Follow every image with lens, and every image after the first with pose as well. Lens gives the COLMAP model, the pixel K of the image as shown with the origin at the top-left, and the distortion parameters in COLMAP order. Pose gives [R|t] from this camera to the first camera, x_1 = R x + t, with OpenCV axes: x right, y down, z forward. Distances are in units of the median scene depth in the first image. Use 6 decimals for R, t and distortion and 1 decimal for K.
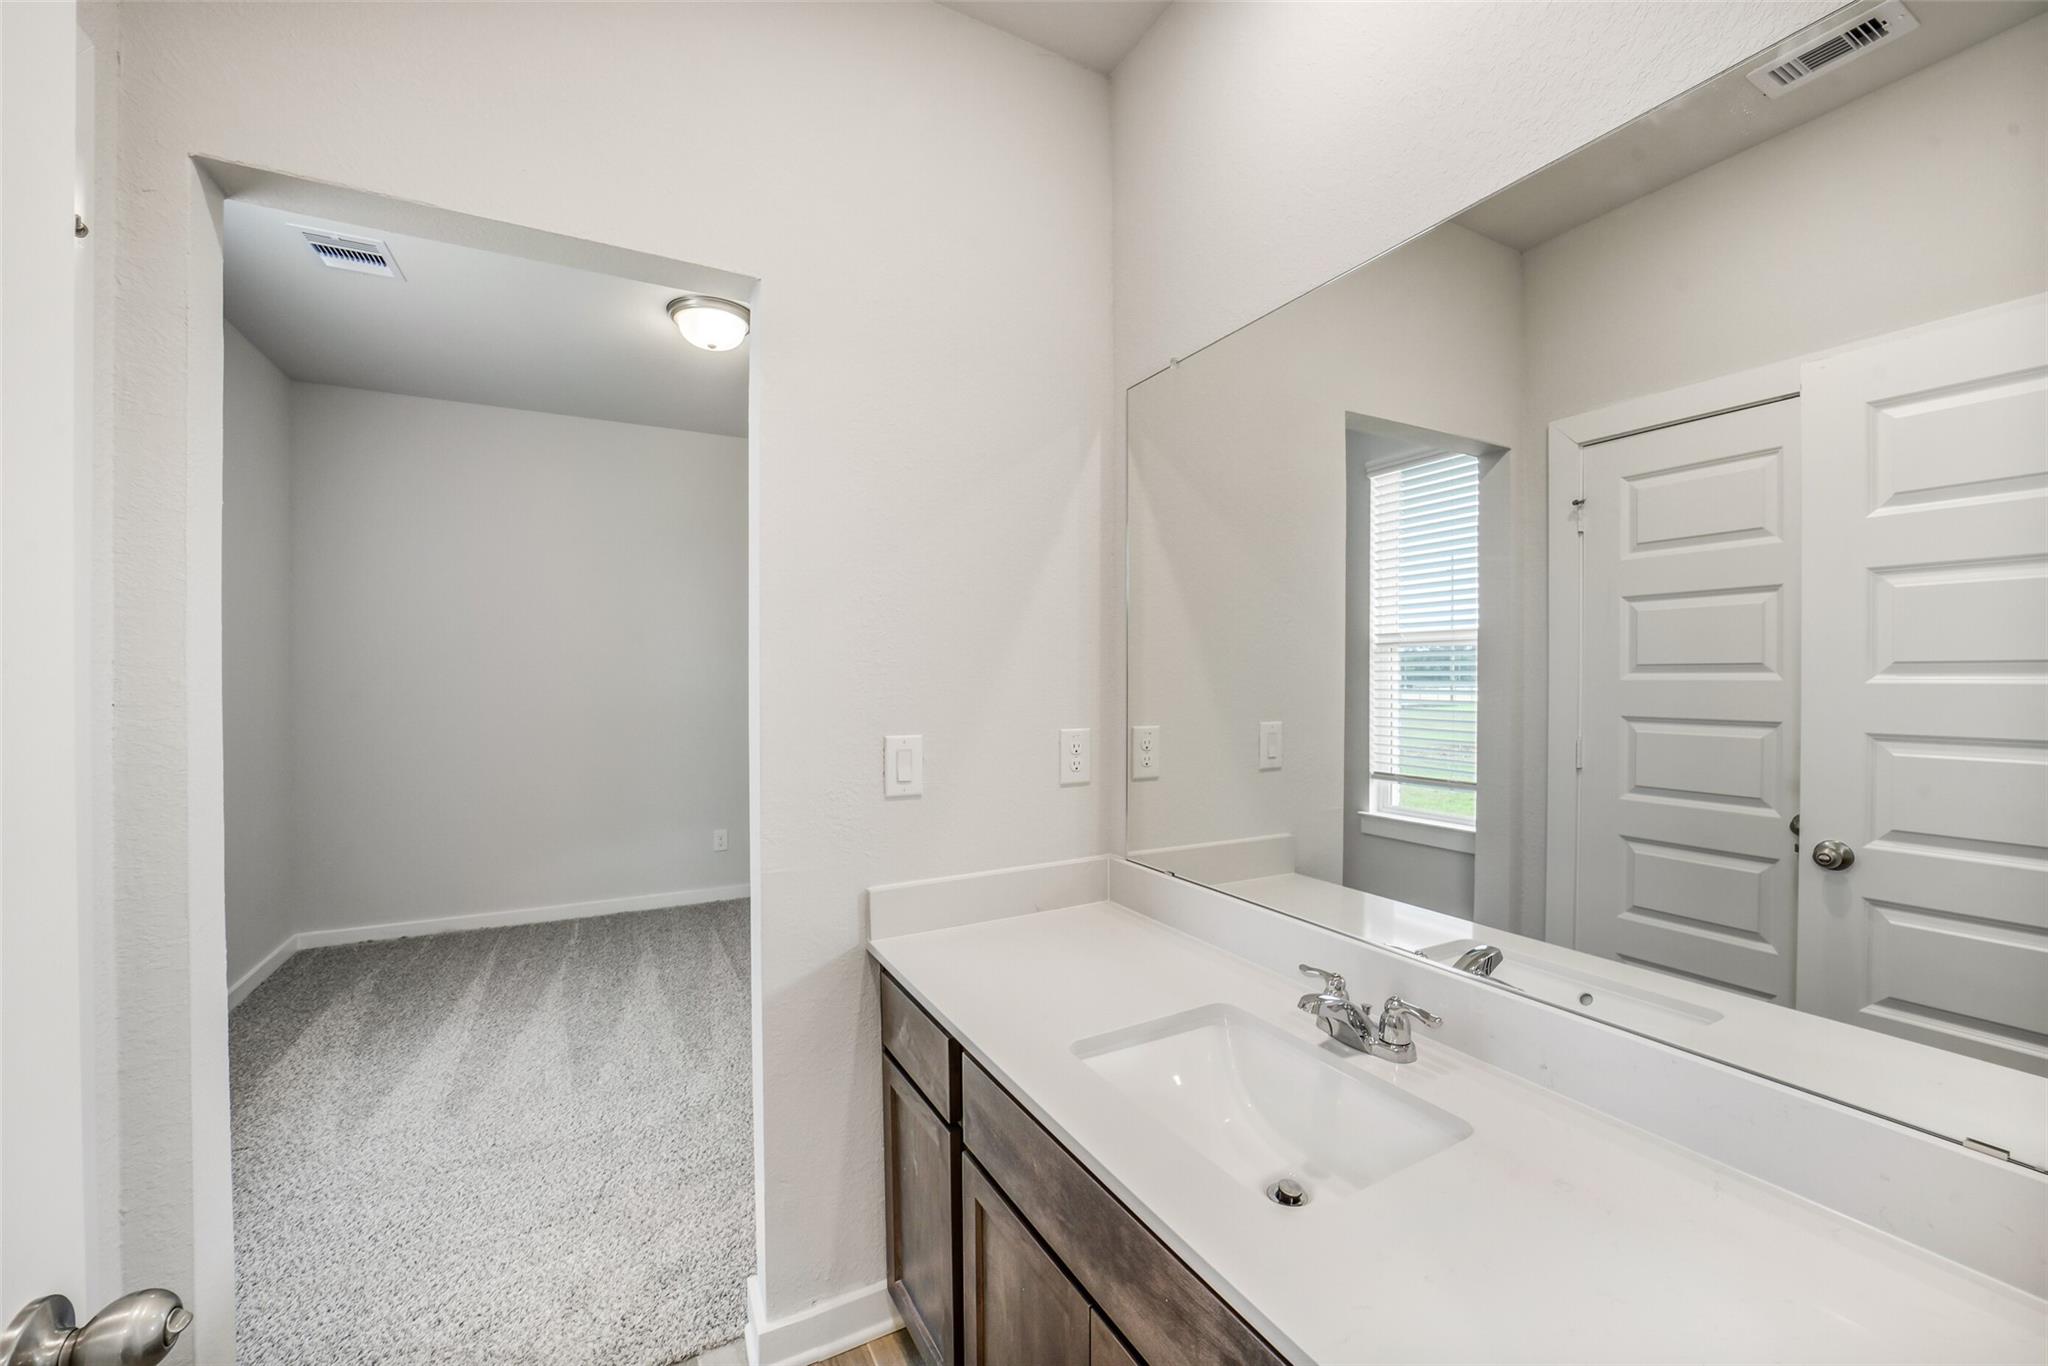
lens RADIAL K [[805.2, 0, 1013.8], [0, 805.2, 682.1], [0, 0, 1]] dist [-0.026808, 0.001680]
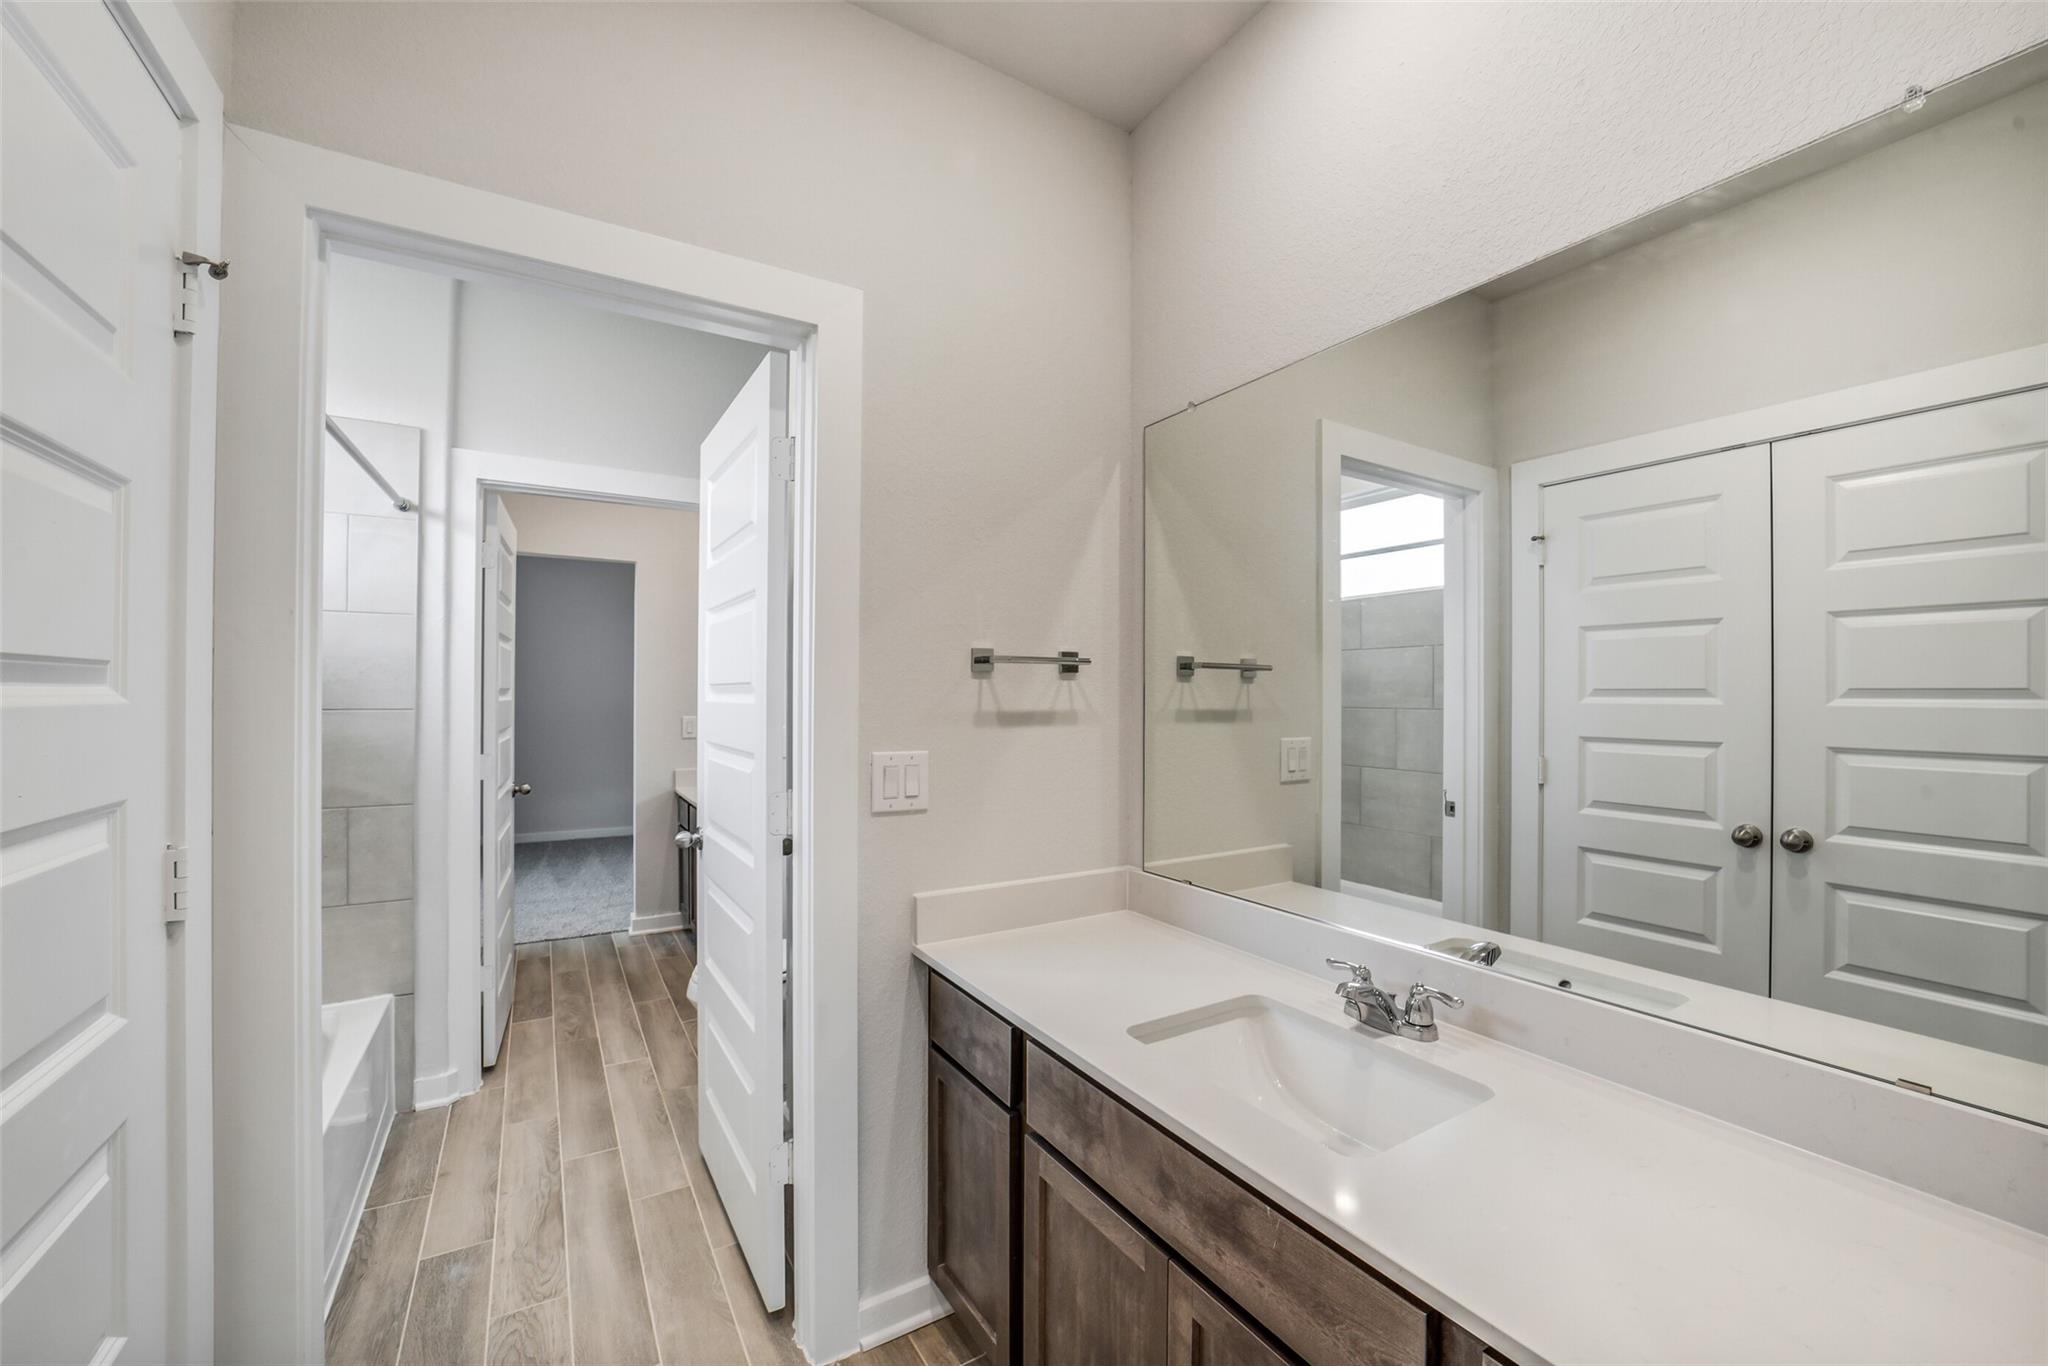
lens RADIAL K [[805.2, 0, 1027.5], [0, 805.2, 687.5], [0, 0, 1]] dist [-0.026808, 0.001680]
pose [[0.997804, 0.010402, 0.065412, -0.122591], [-0.009305, 0.999811, -0.017052, 0.002560], [-0.065577, 0.016406, 0.997713, -0.073497]]
